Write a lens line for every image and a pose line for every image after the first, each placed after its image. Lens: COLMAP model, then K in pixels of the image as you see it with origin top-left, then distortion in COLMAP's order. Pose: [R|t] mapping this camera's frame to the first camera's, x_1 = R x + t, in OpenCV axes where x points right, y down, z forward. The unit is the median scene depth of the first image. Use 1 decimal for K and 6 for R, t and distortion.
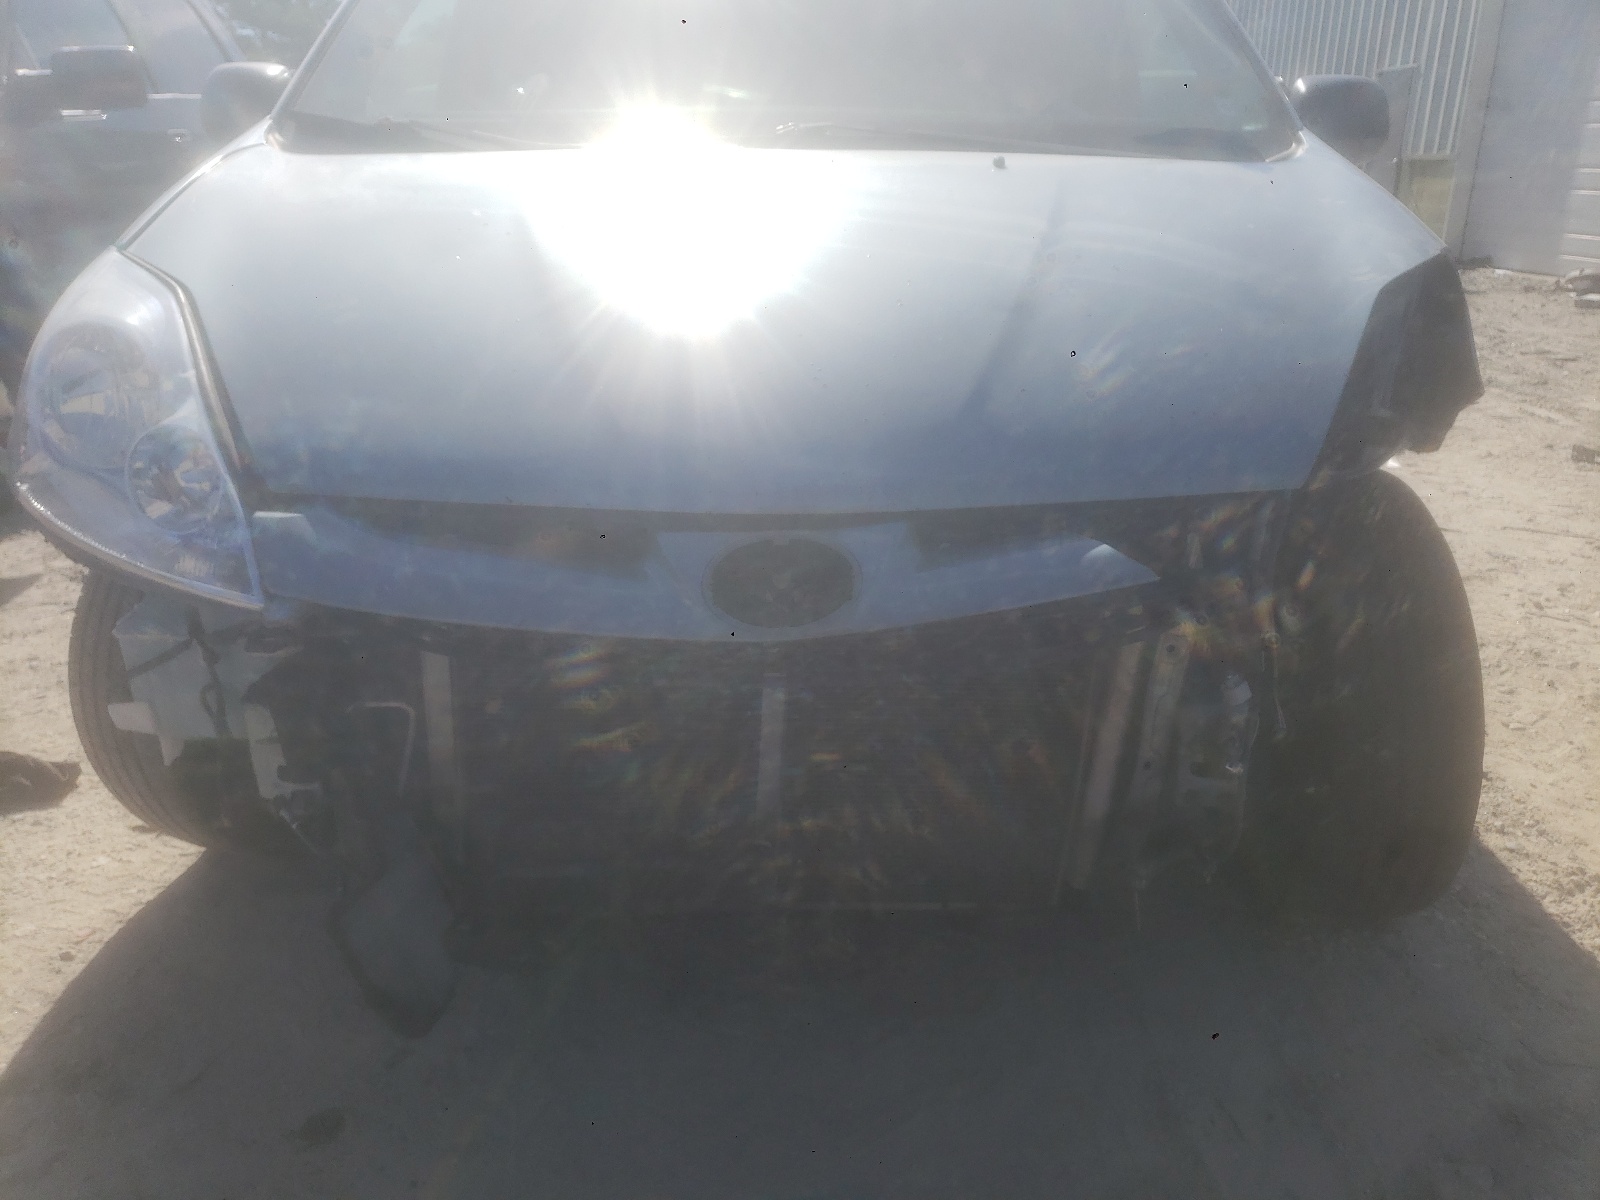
lens RADIAL K [[1209.4, 0, 804.4], [0, 1209.4, 604.9], [0, 0, 1]] dist [0.023139, -0.011997]
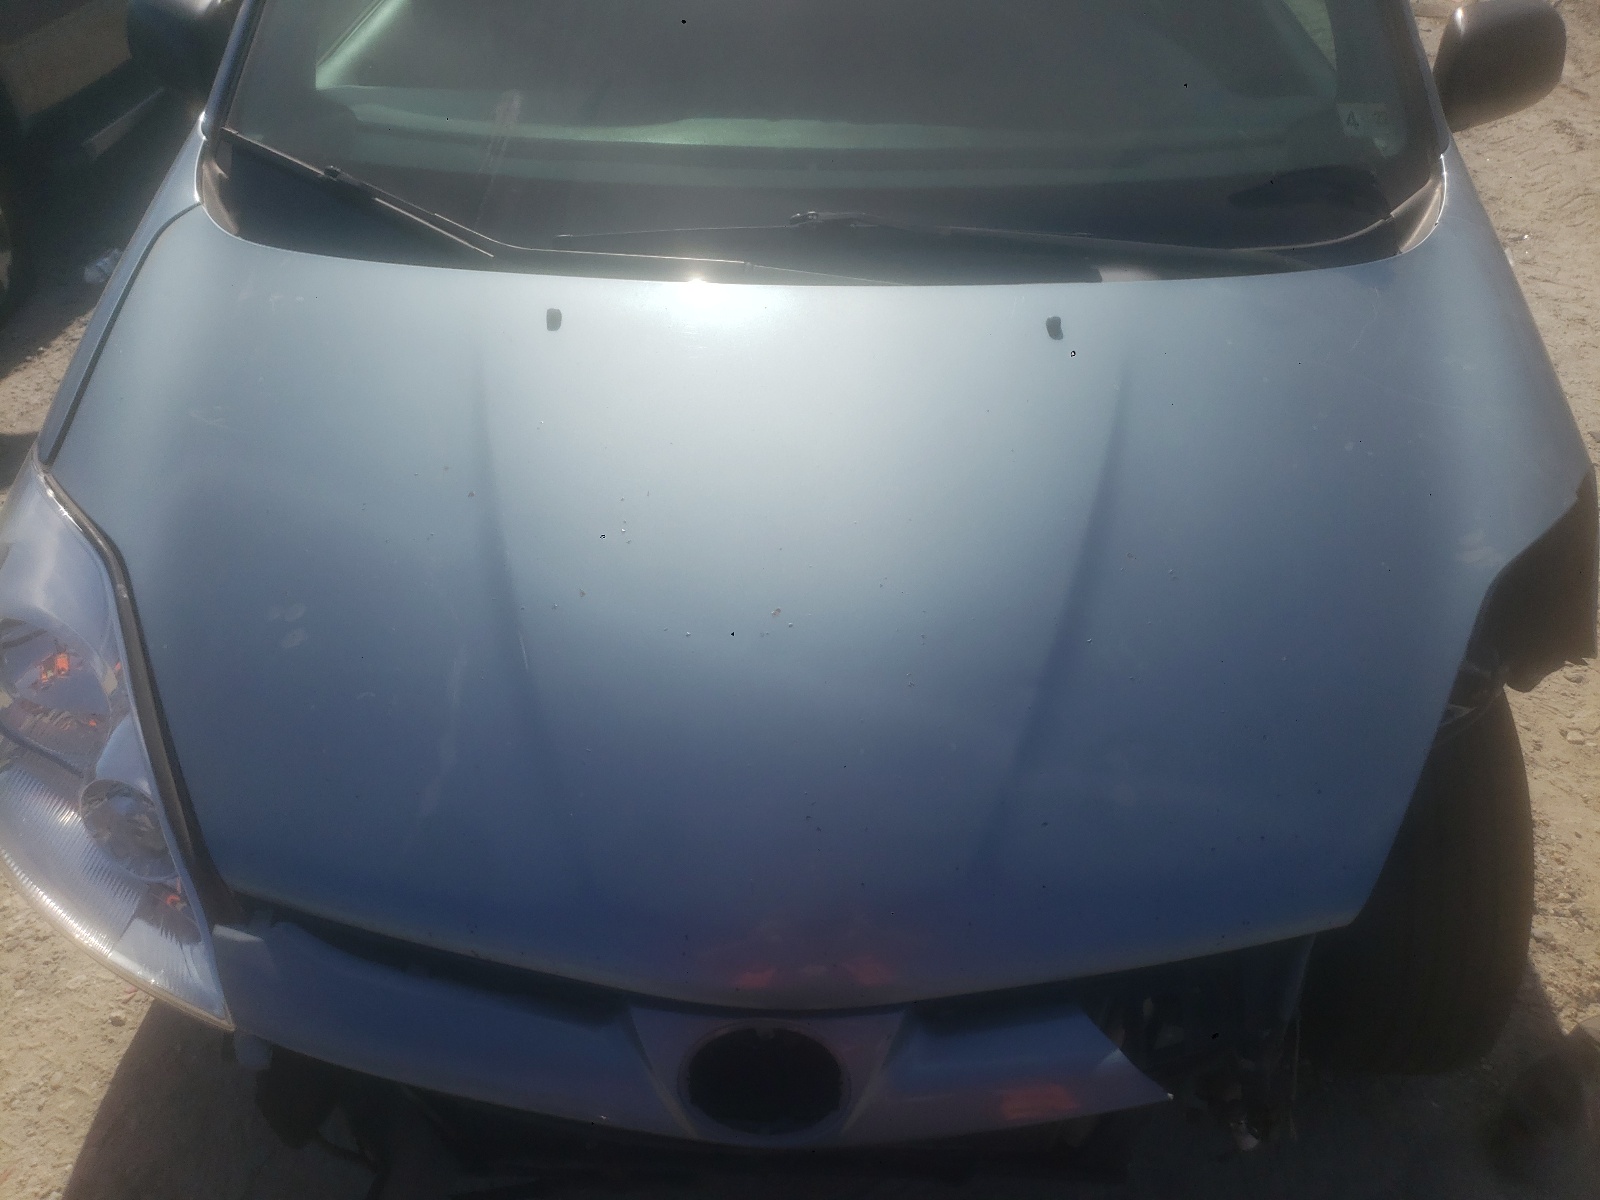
lens RADIAL K [[1209.4, 0, 793.5], [0, 1209.4, 598.4], [0, 0, 1]] dist [0.023139, -0.011997]
pose [[0.998602, 0.026450, -0.045755, 0.020432], [-0.011764, 0.955275, 0.295485, -0.362998], [0.051524, -0.294534, 0.954251, 0.119859]]
